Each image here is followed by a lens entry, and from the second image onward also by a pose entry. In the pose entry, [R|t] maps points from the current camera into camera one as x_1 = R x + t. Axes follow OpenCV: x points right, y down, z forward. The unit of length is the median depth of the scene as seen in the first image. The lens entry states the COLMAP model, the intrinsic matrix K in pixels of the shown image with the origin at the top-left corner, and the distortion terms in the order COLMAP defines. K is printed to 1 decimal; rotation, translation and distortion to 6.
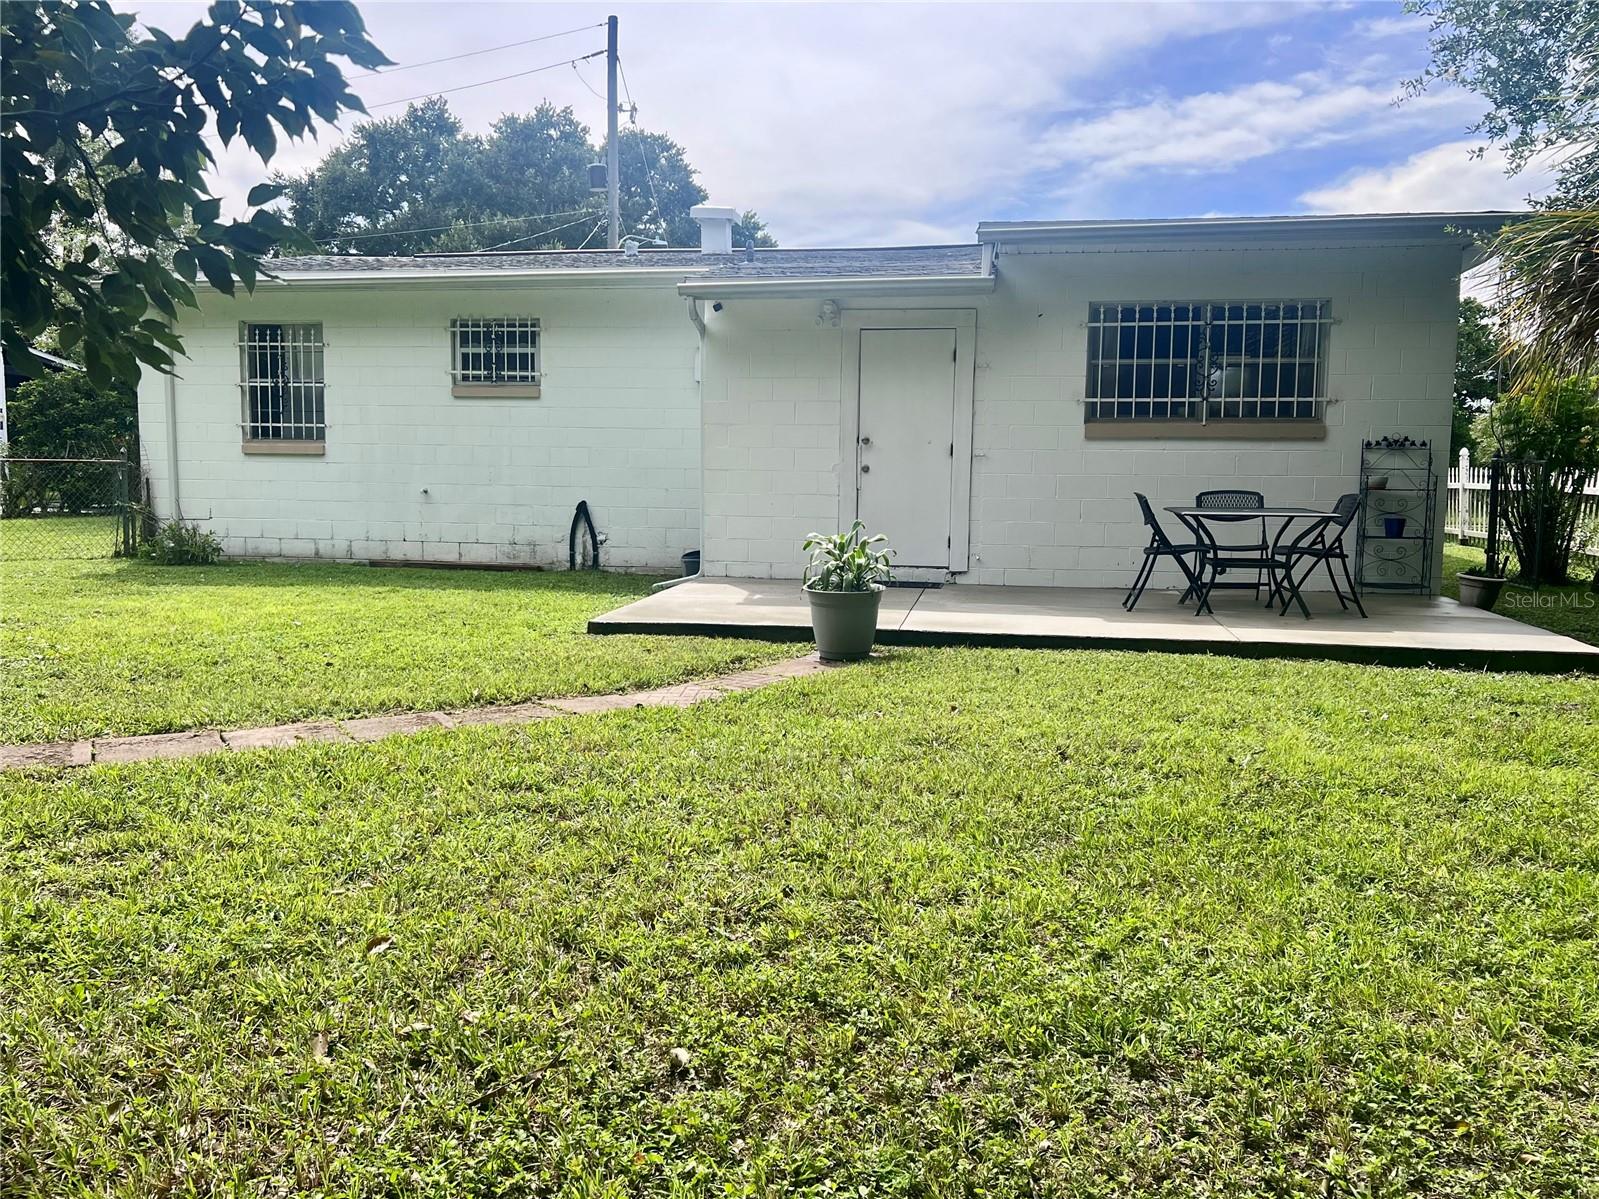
lens RADIAL K [[1279.8, 0, 793.1], [0, 1279.8, 602.6], [0, 0, 1]] dist [0.029536, -0.009383]
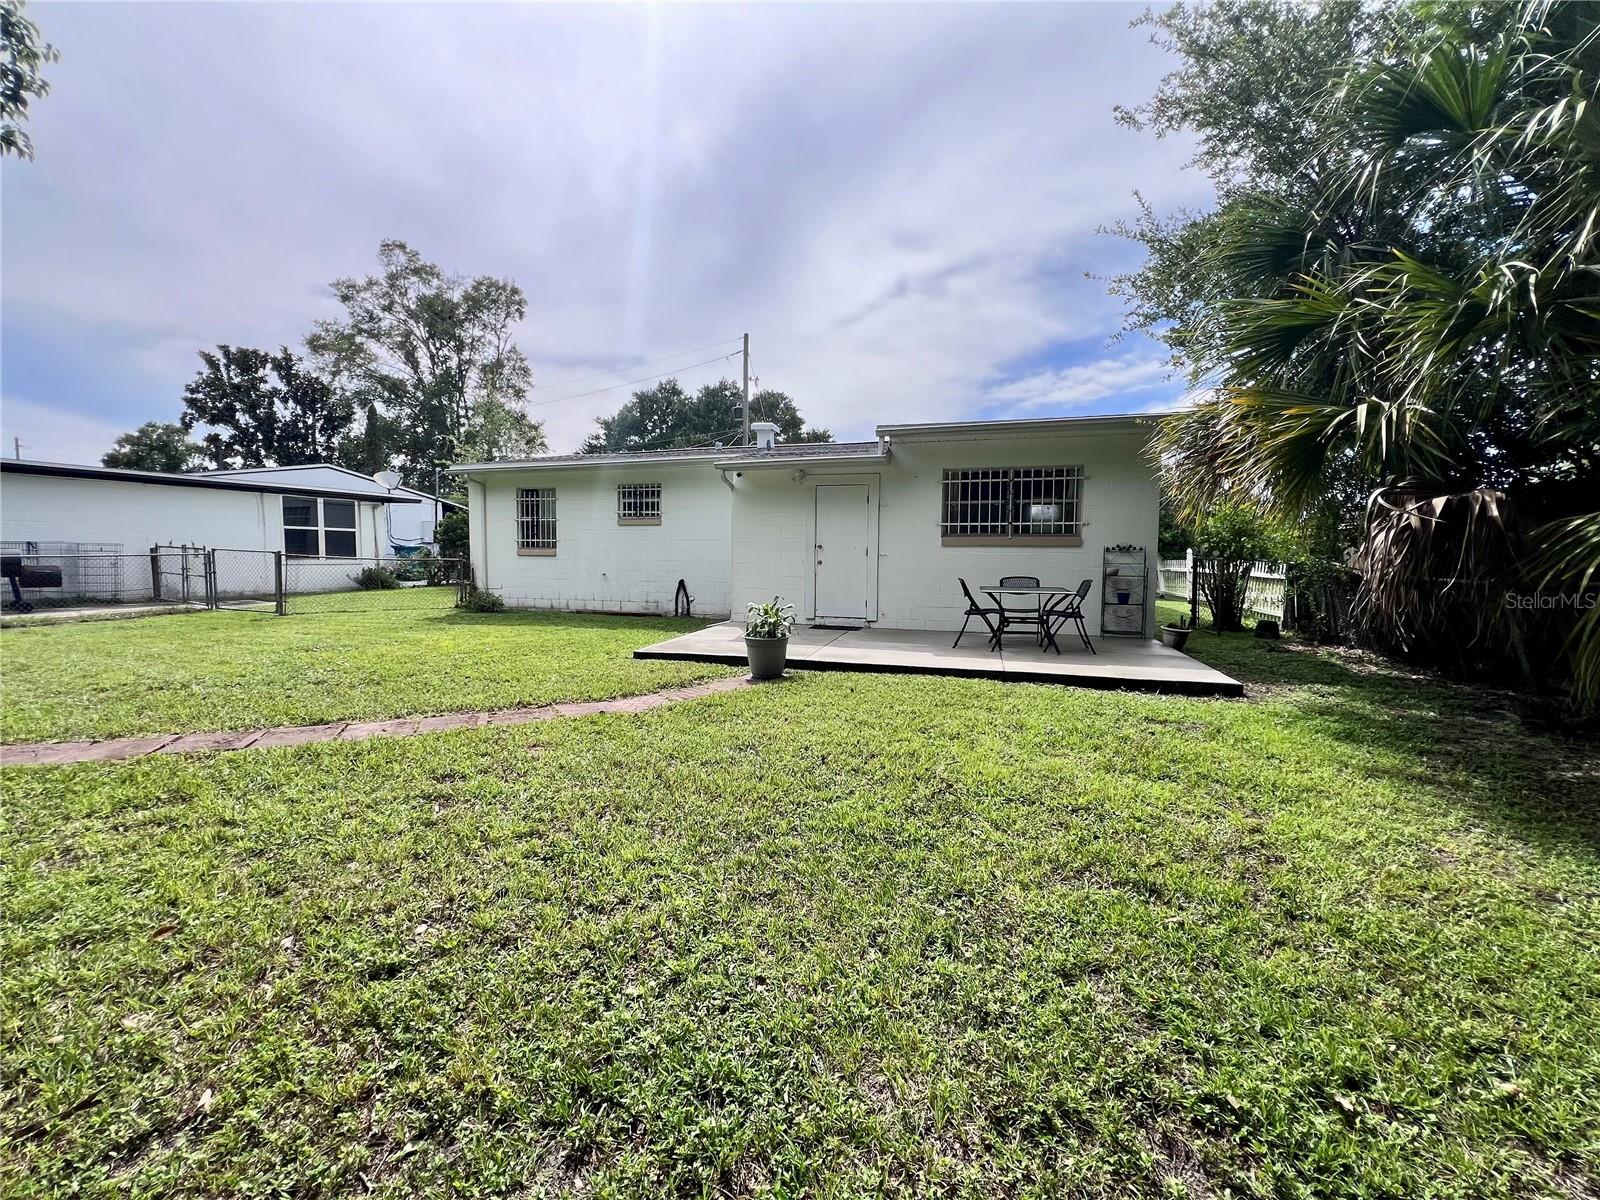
lens RADIAL K [[638.4, 0, 797.7], [0, 638.4, 594.4], [0, 0, 1]] dist [-0.003604, 0.000881]
pose [[0.994064, 0.003546, -0.108740, 0.108656], [-0.008560, 0.998920, -0.045674, -0.017468], [0.108461, 0.046334, 0.993020, 0.100360]]
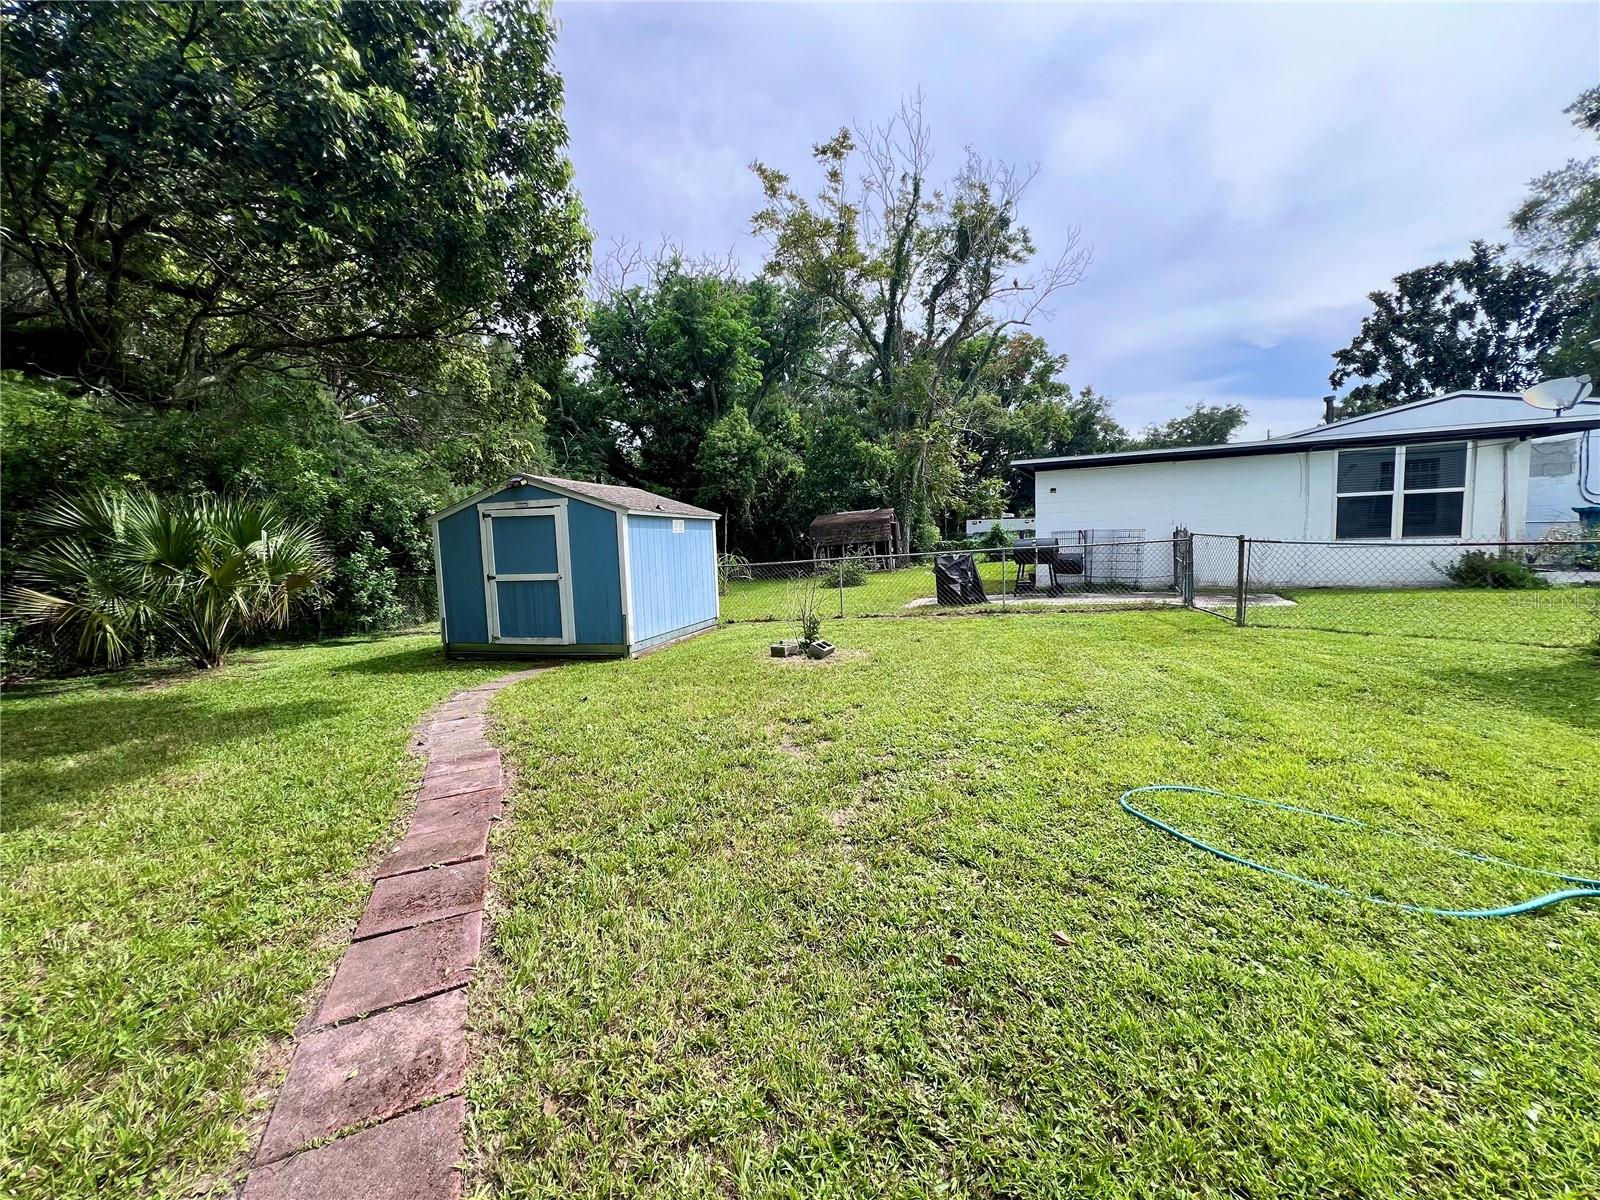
lens RADIAL K [[638.4, 0, 795.5], [0, 638.4, 602.5], [0, 0, 1]] dist [-0.003604, 0.000881]
pose [[-0.096327, 0.088708, -0.991389, -0.042526], [-0.069353, 0.993002, 0.095591, -0.078515], [0.992931, 0.077963, -0.089501, 0.543103]]
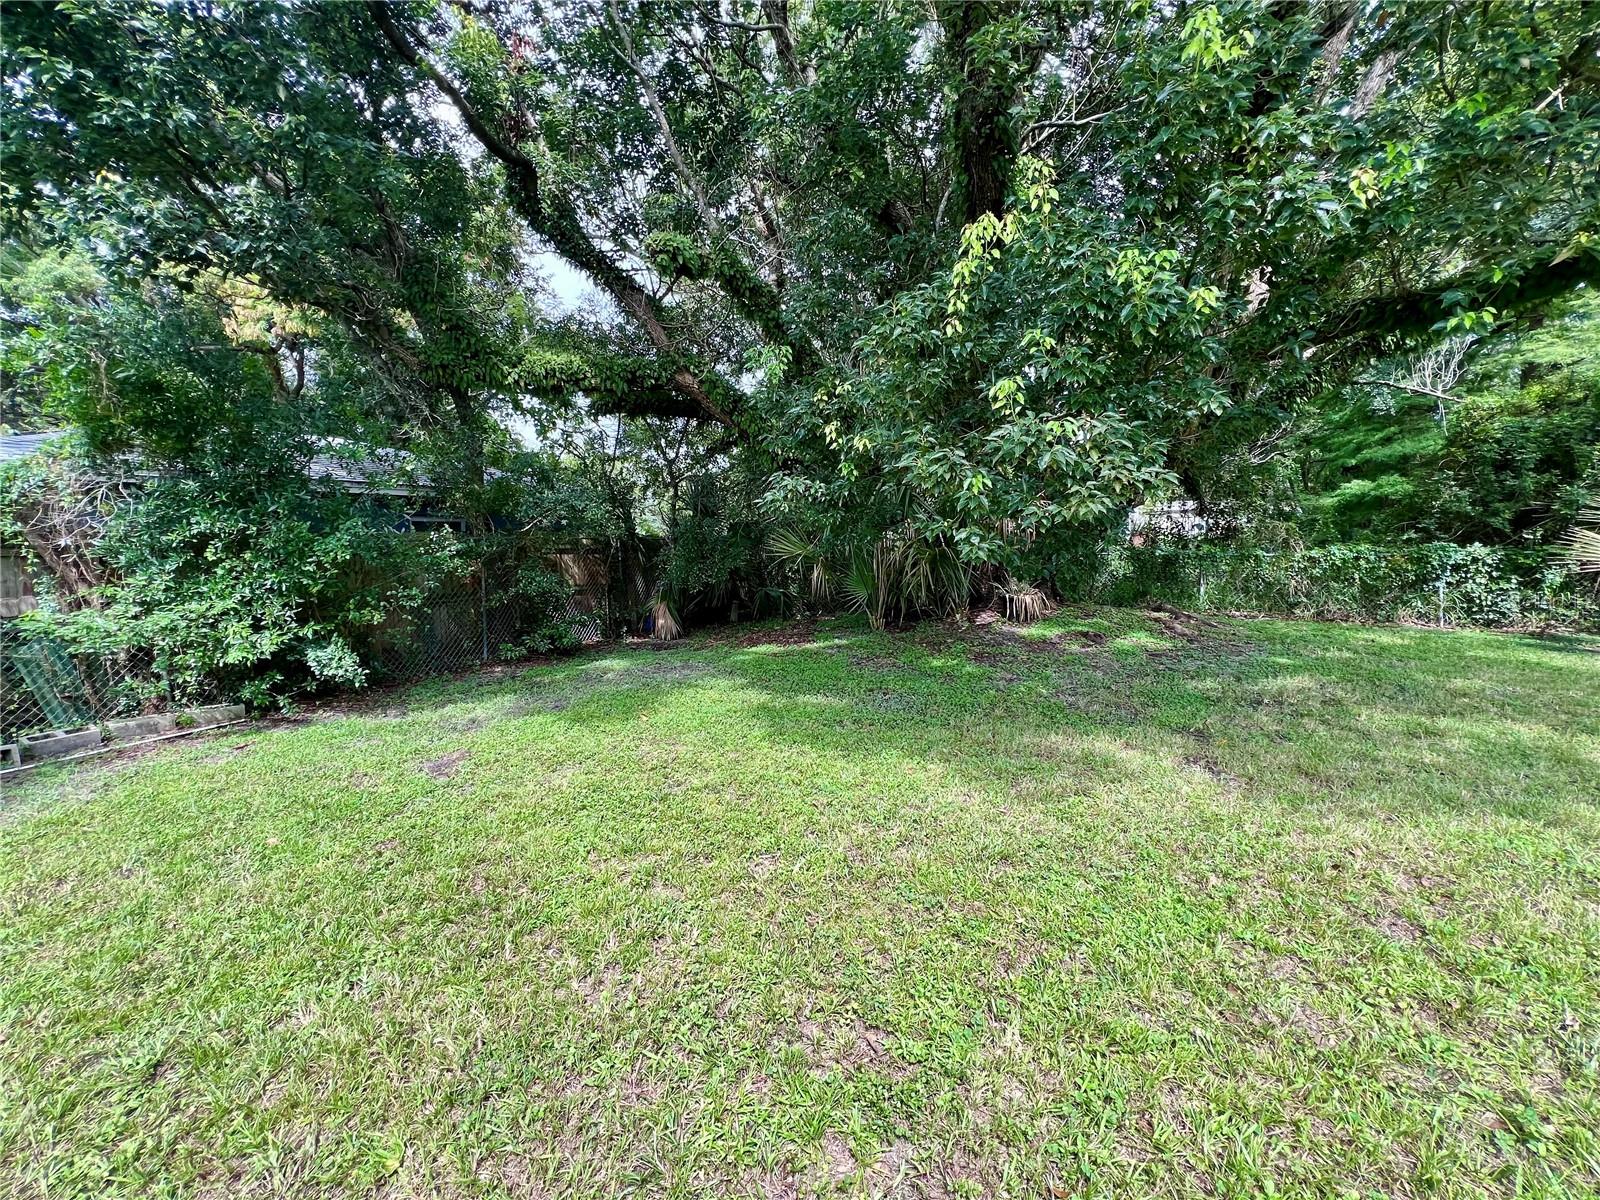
lens RADIAL K [[638.4, 0, 793.1], [0, 638.4, 602.1], [0, 0, 1]] dist [-0.003604, 0.000881]
pose [[-0.958357, 0.002045, 0.285566, -0.084474], [0.060155, 0.978983, 0.194867, -0.068658], [-0.279166, 0.203930, -0.938338, 0.461150]]
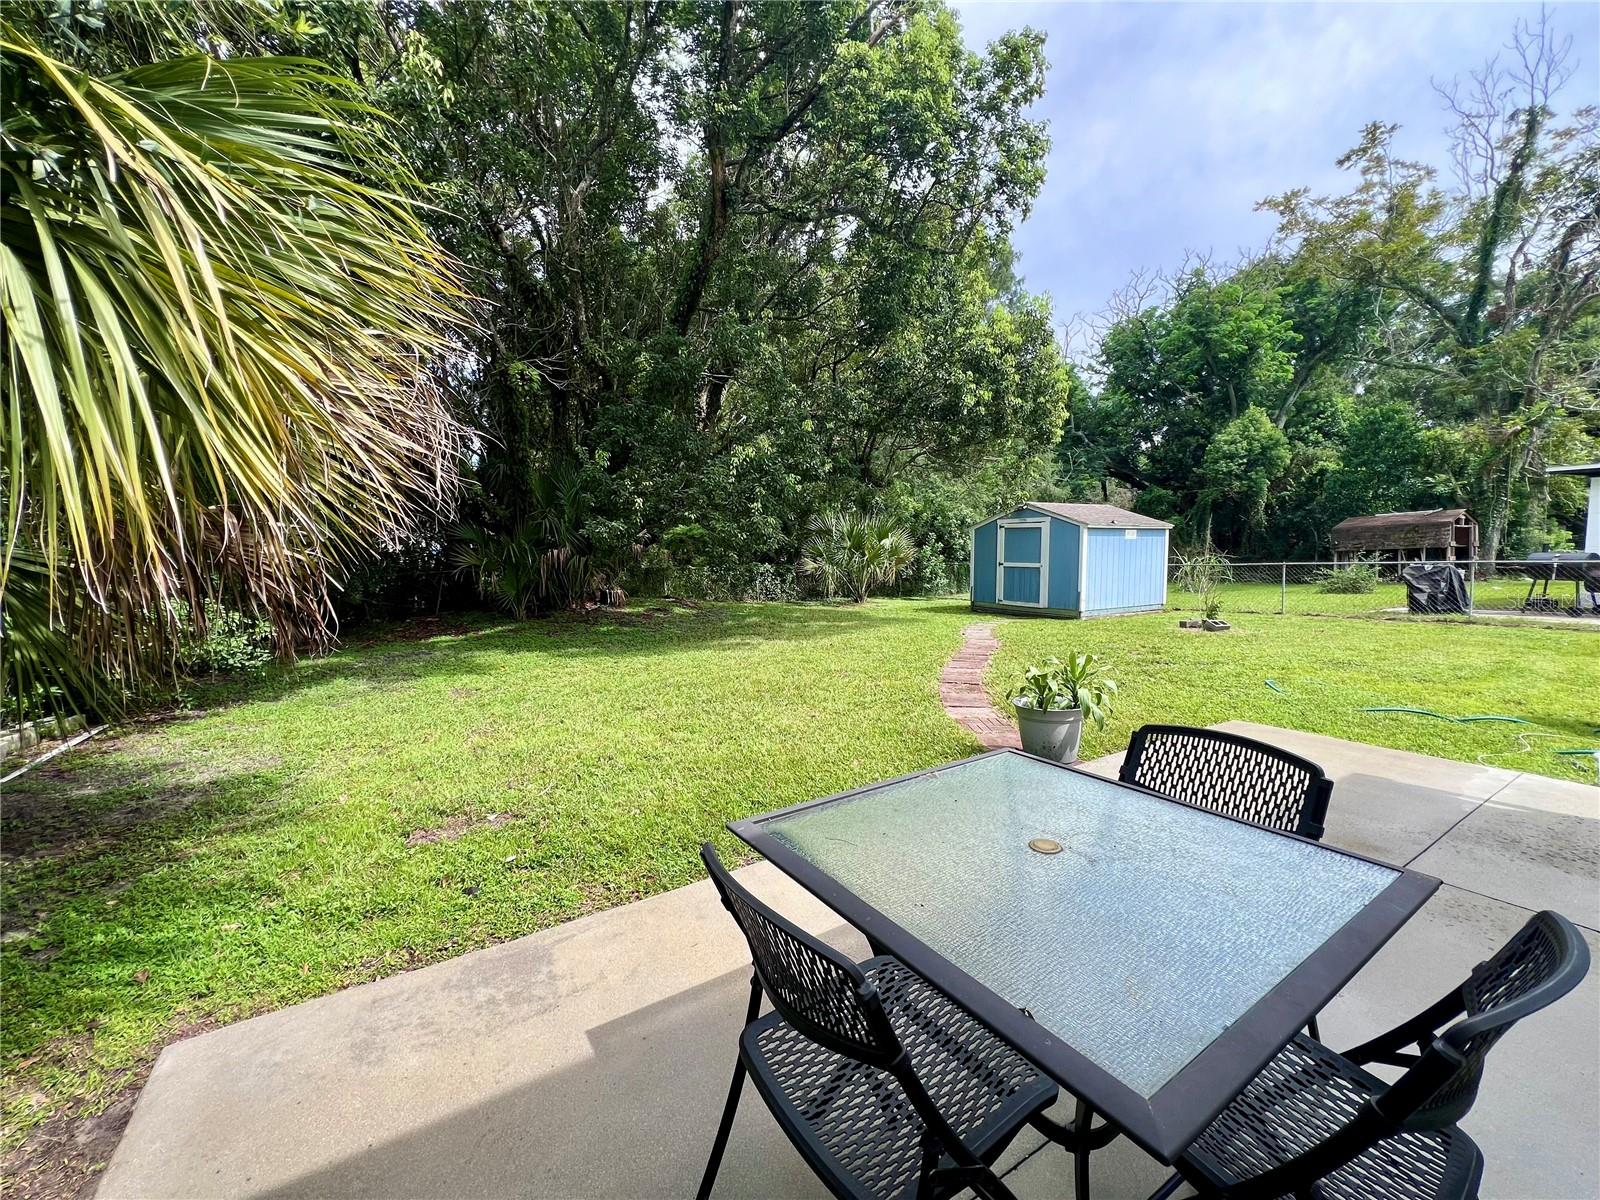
lens RADIAL K [[638.4, 0, 793.0], [0, 638.4, 595.7], [0, 0, 1]] dist [-0.003604, 0.000881]
pose [[-0.757990, 0.046913, -0.650577, 0.352270], [-0.067820, 0.986336, 0.150141, -0.108425], [0.648731, 0.157927, -0.744451, 0.783016]]
